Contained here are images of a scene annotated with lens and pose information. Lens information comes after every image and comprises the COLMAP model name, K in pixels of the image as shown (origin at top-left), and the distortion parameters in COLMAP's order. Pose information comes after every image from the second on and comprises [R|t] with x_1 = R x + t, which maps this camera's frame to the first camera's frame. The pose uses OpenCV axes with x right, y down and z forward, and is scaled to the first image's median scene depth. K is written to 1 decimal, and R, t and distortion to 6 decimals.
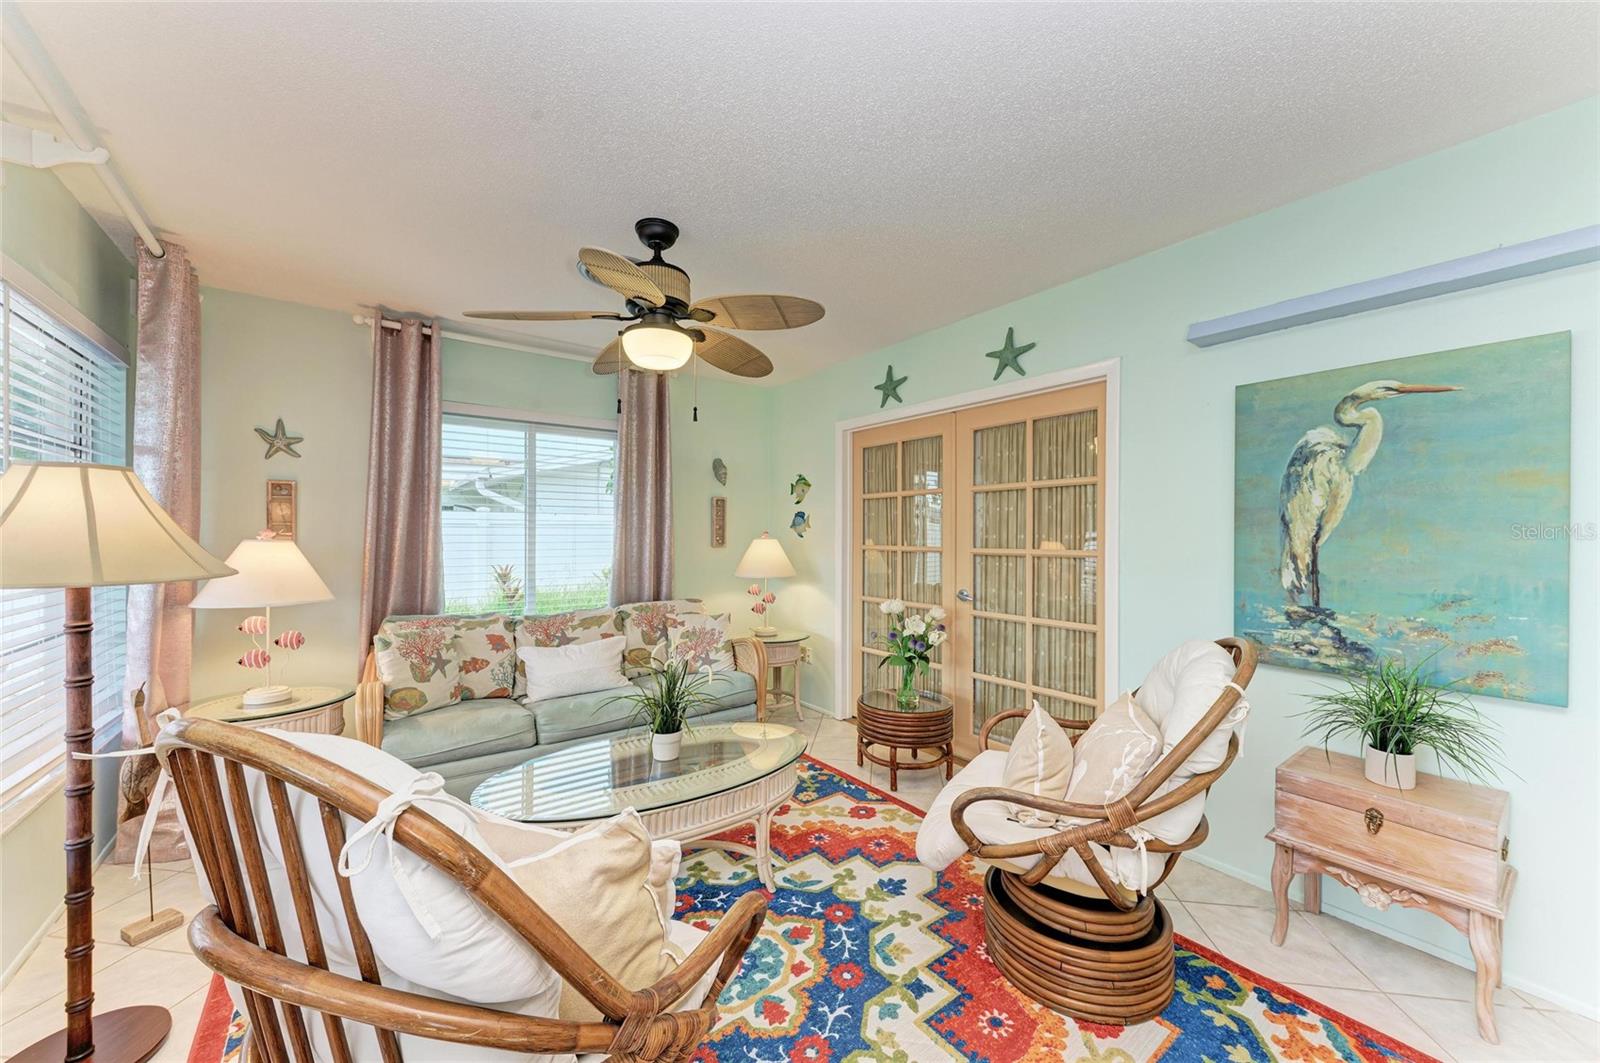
lens RADIAL K [[589.1, 0, 800.0], [0, 589.1, 531.5], [0, 0, 1]] dist [0.009381, -0.006995]
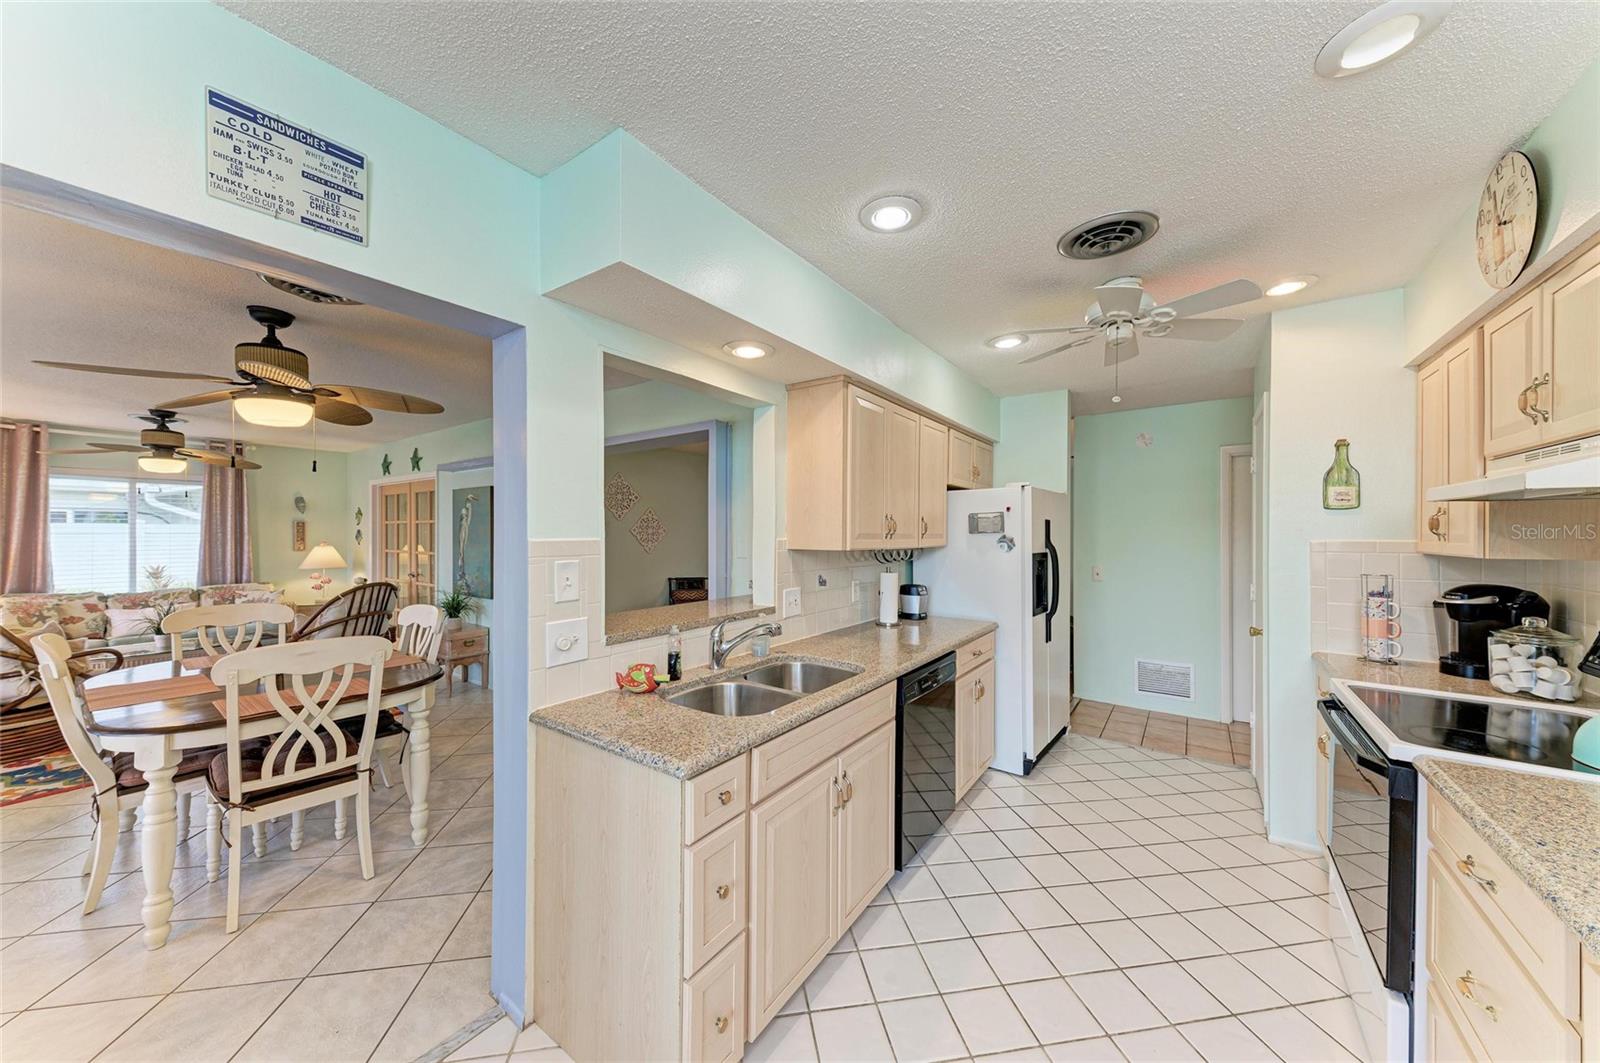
lens RADIAL K [[544.3, 0, 844.4], [0, 544.3, 533.4], [0, 0, 1]] dist [-0.013371, -0.000156]
pose [[0.932491, -0.003817, 0.361173, 1.501424], [0.000578, 0.999959, 0.009077, -0.072389], [-0.361193, -0.008255, 0.932455, -1.905231]]
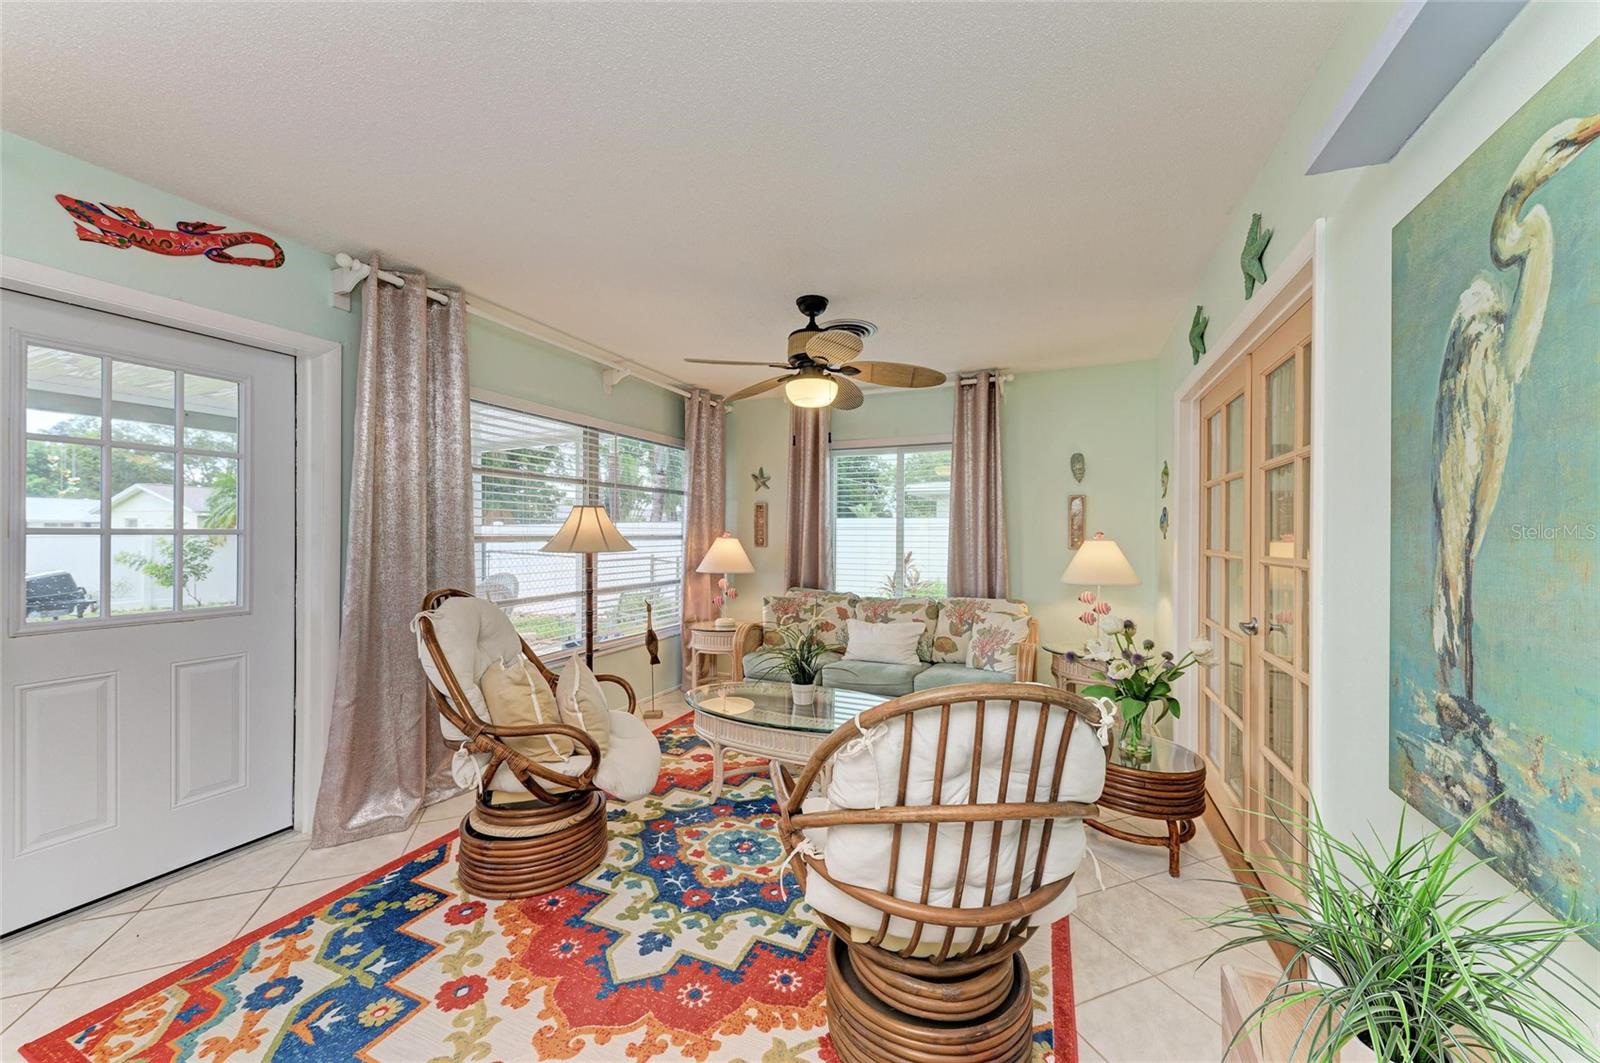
lens RADIAL K [[589.1, 0, 800.0], [0, 589.1, 531.5], [0, 0, 1]] dist [0.009381, -0.006995]
pose [[0.502073, -0.004586, -0.864813, 0.910880], [0.001174, 0.999989, -0.004621, 0.005600], [0.864825, 0.001305, 0.502072, 0.332986]]
